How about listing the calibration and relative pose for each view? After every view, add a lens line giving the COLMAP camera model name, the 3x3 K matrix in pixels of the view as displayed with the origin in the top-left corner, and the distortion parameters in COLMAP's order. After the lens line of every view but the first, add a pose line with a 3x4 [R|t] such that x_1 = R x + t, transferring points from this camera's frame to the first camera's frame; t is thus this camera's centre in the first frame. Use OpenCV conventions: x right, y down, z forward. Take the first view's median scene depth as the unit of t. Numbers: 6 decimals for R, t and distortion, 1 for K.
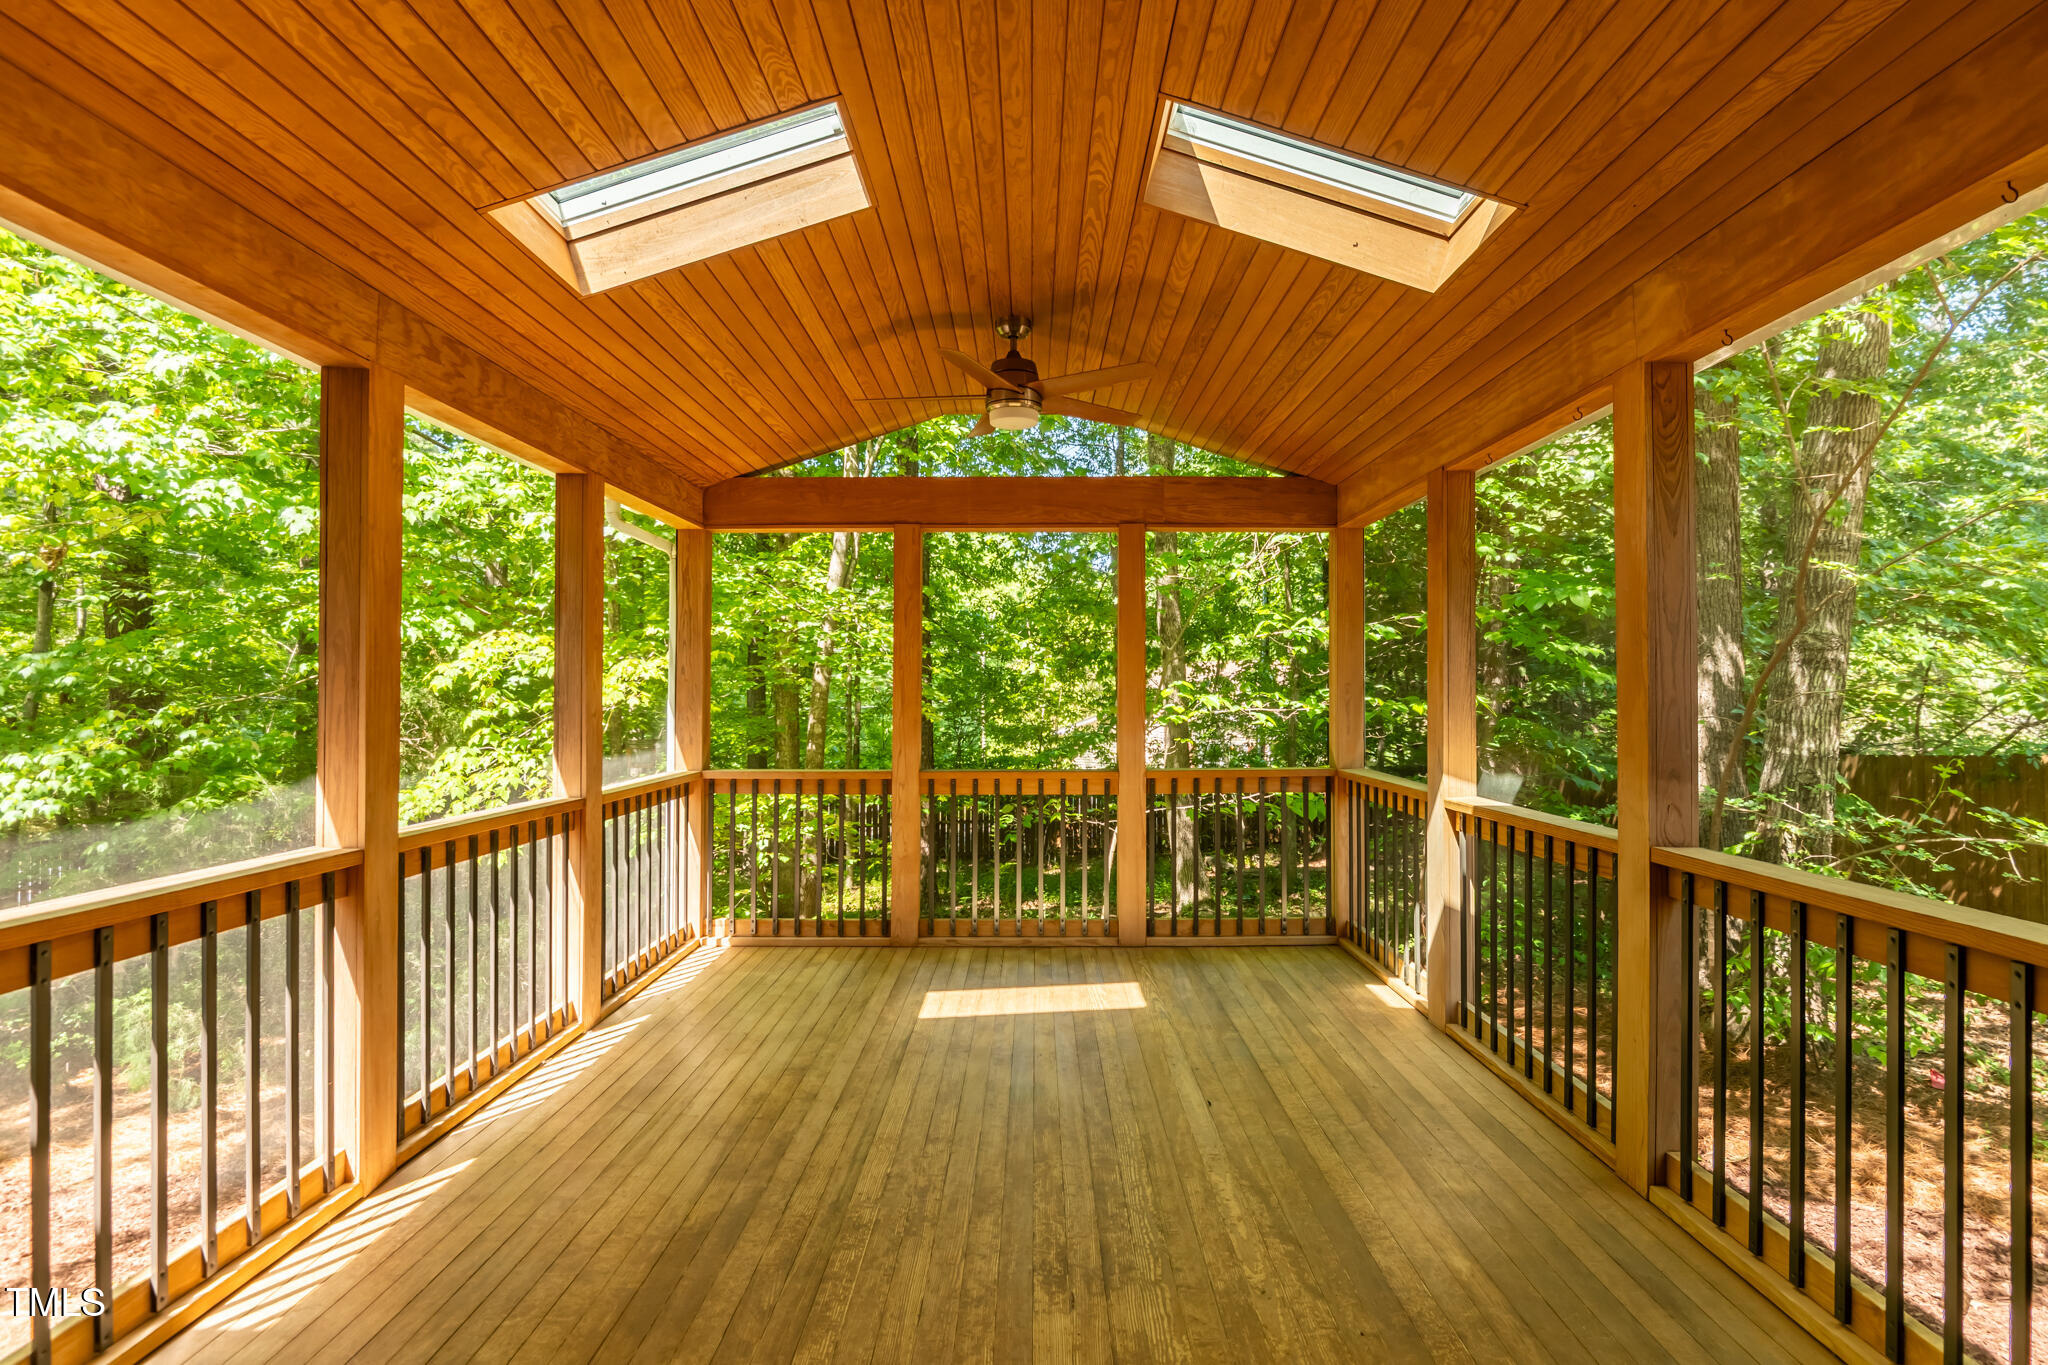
lens RADIAL K [[927.6, 0, 1026.0], [0, 927.6, 691.0], [0, 0, 1]] dist [-0.002788, -0.000613]
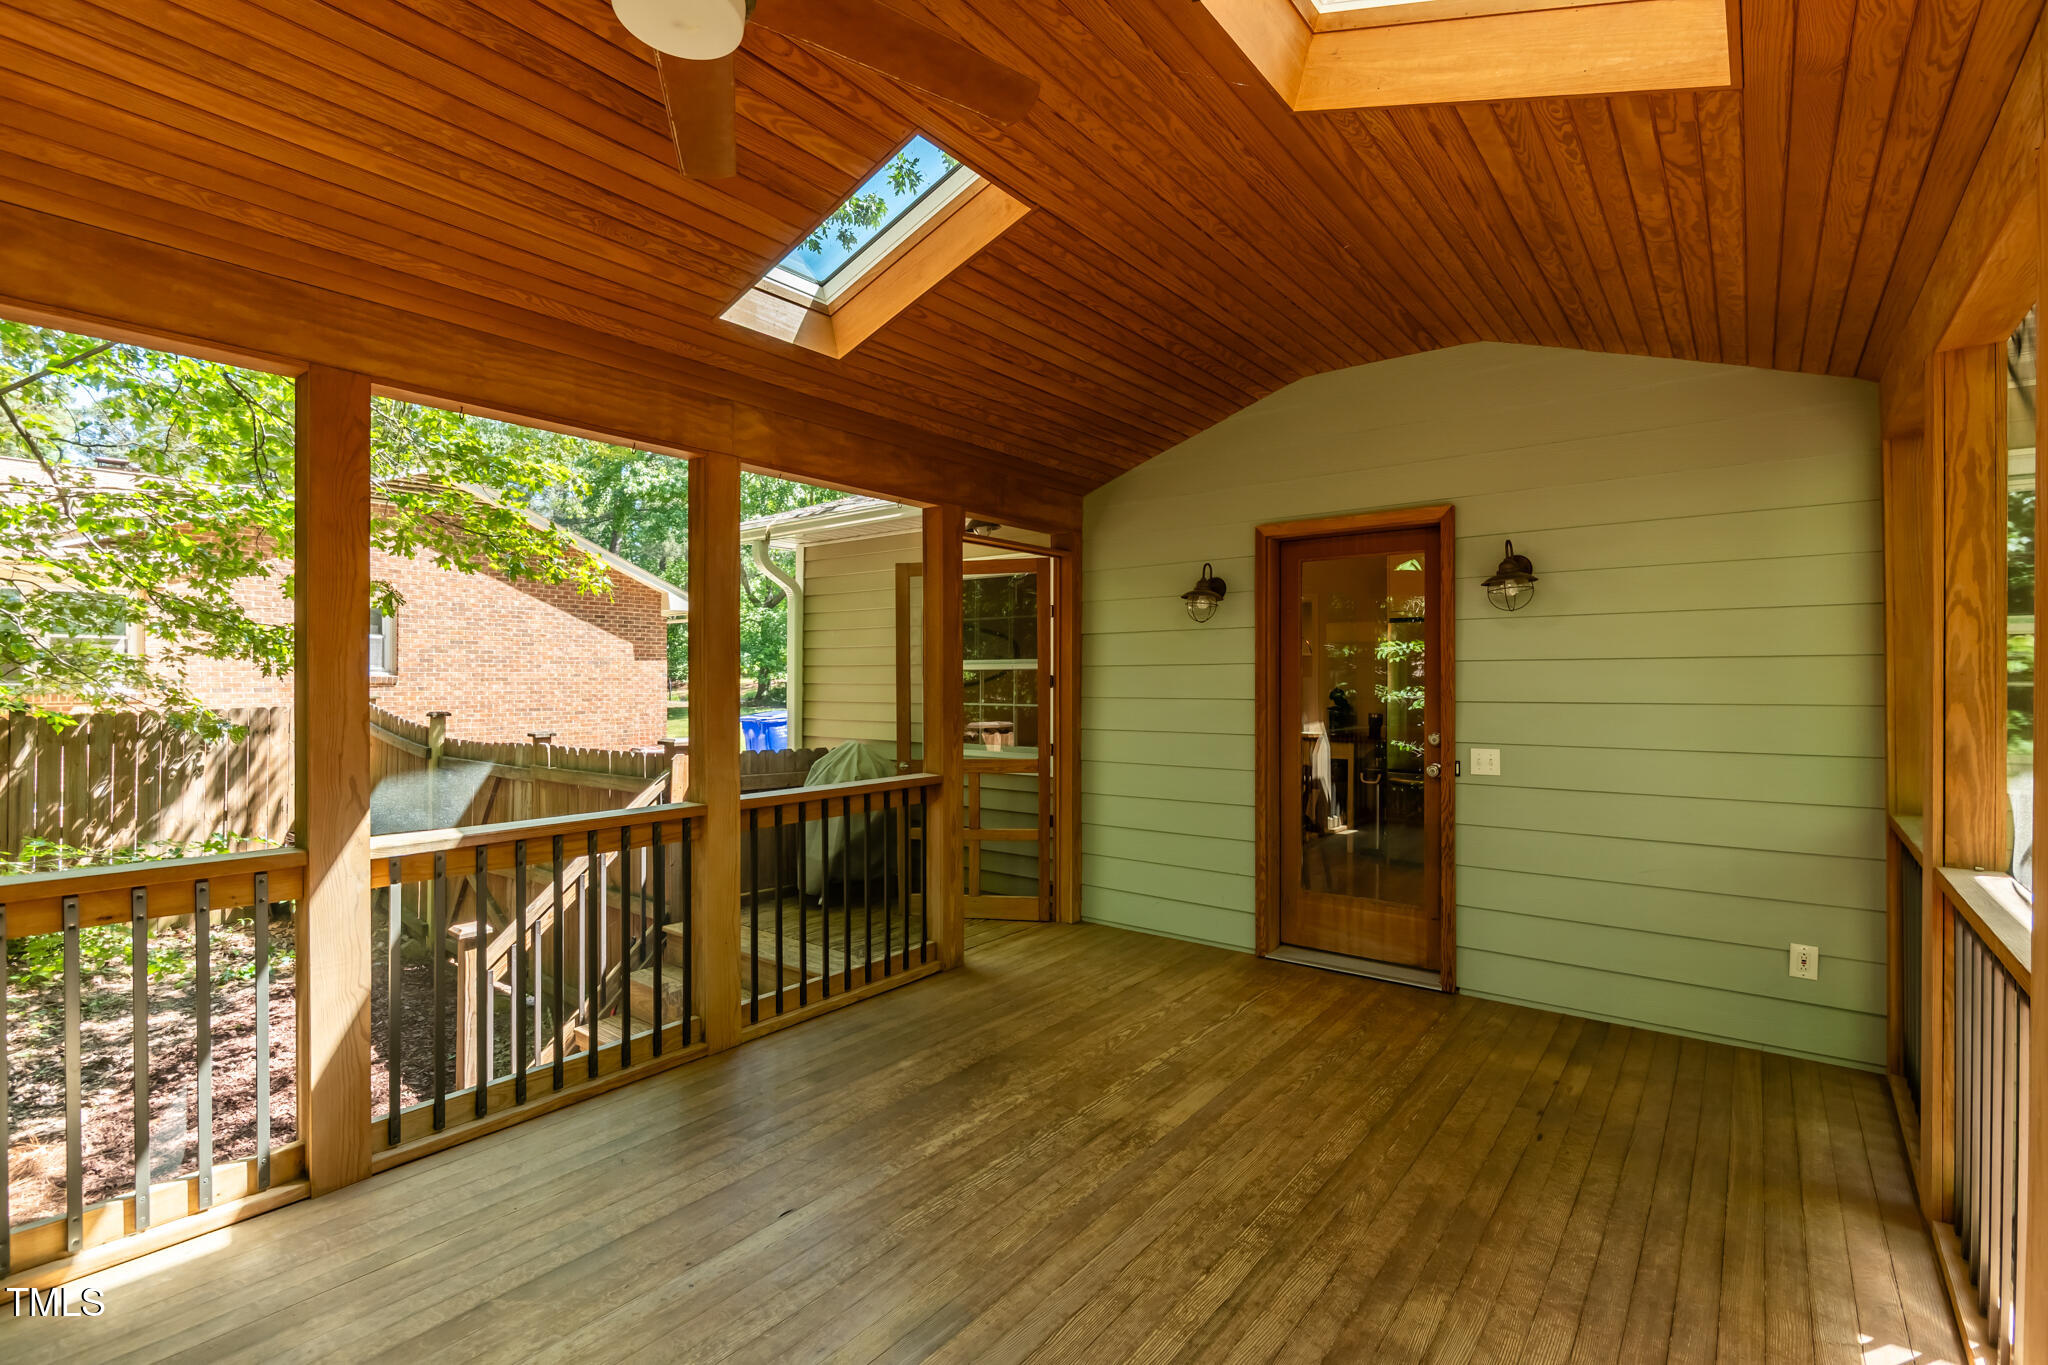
lens RADIAL K [[927.6, 0, 1026.5], [0, 927.6, 683.6], [0, 0, 1]] dist [-0.002788, -0.000613]
pose [[-0.789784, -0.003684, 0.613374, -0.615680], [-0.000350, 0.999985, 0.005554, -0.023186], [-0.613385, 0.004172, -0.789773, 2.031092]]
